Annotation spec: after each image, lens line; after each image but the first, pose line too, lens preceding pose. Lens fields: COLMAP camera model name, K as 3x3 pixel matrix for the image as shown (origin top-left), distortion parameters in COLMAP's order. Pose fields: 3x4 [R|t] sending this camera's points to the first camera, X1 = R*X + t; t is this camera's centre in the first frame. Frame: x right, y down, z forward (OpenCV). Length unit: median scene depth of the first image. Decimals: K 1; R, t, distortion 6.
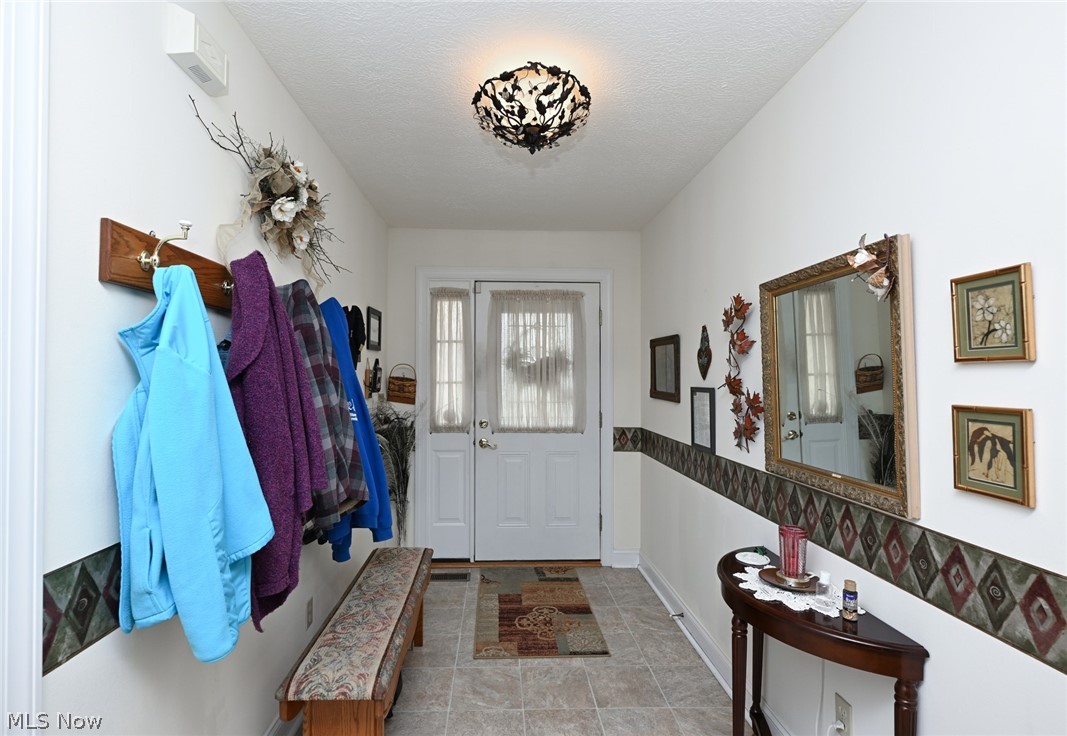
lens RADIAL K [[488.9, 0, 527.0], [0, 488.9, 365.7], [0, 0, 1]] dist [-0.002102, -0.000546]
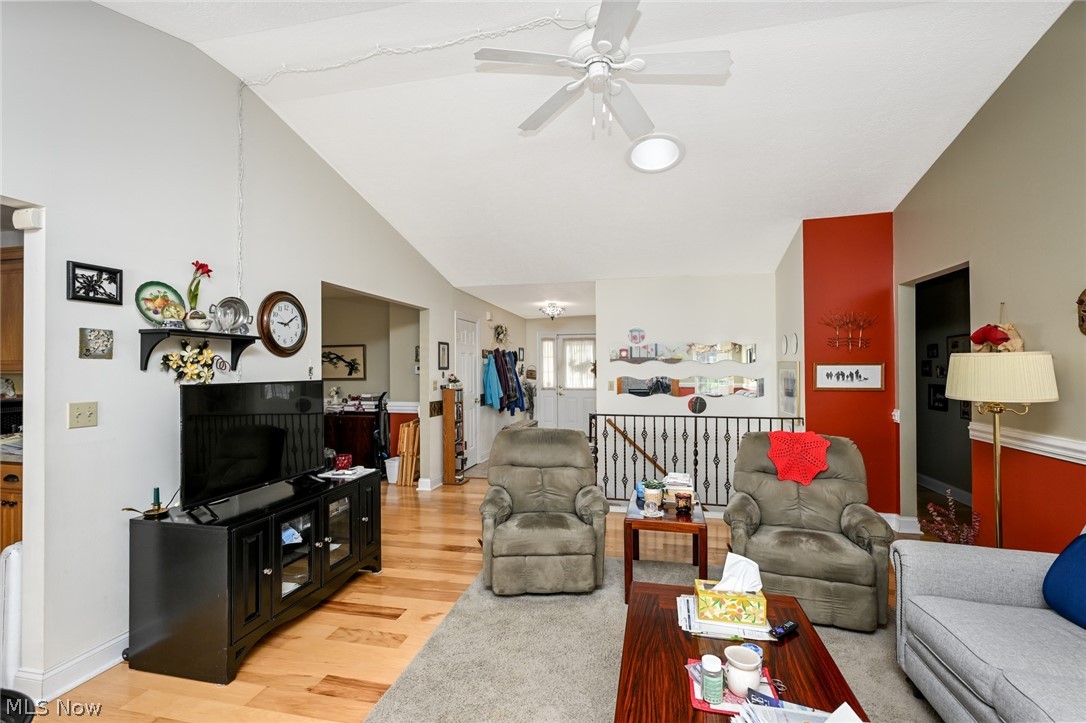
lens RADIAL K [[480.4, 0, 546.1], [0, 480.4, 360.5], [0, 0, 1]] dist [-0.004659, 0.001529]
pose [[0.961491, -0.012324, -0.274561, 0.705115], [0.014230, 0.999886, 0.004951, -0.052691], [0.274468, -0.008667, 0.961557, -1.970227]]
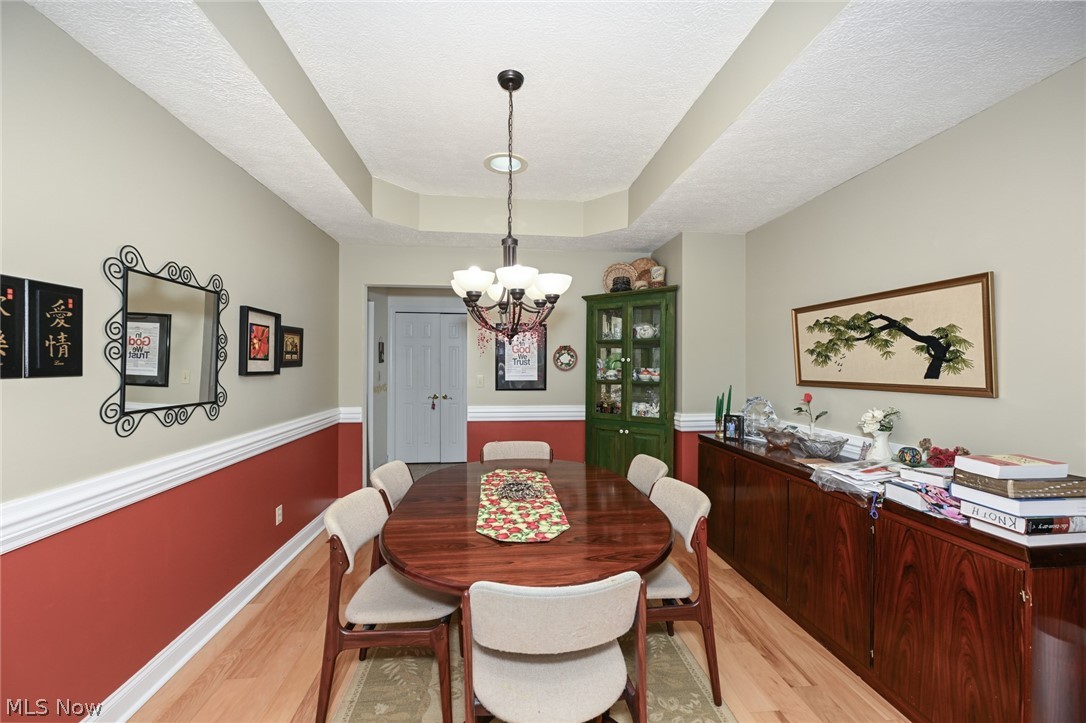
lens RADIAL K [[434.5, 0, 544.9], [0, 434.5, 360.8], [0, 0, 1]] dist [0.000395, -0.000681]
pose [[0.059304, -0.008641, -0.998203, -0.231377], [0.018626, 0.999798, -0.007549, -0.014360], [0.998066, -0.018145, 0.059453, -0.600606]]
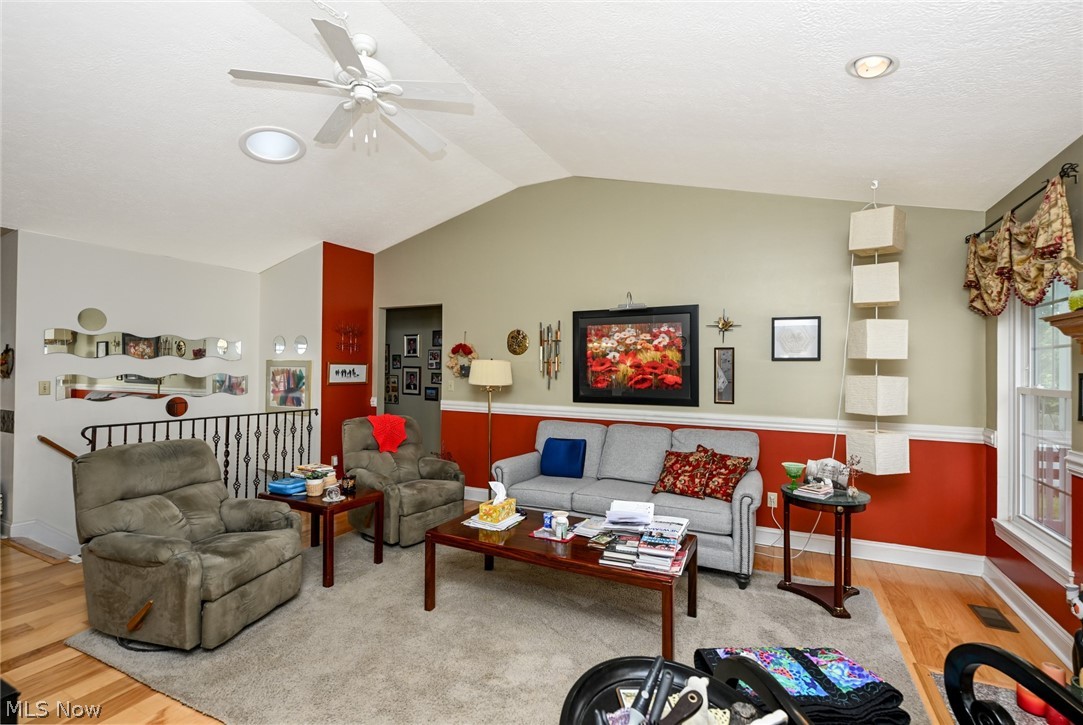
lens RADIAL K [[479.1, 0, 535.9], [0, 479.1, 363.8], [0, 0, 1]] dist [-0.004659, 0.001529]
pose [[0.509154, 0.012242, 0.860588, -0.034018], [-0.028884, 0.999579, 0.002869, -0.047638], [-0.860191, -0.026318, 0.509293, -1.895390]]
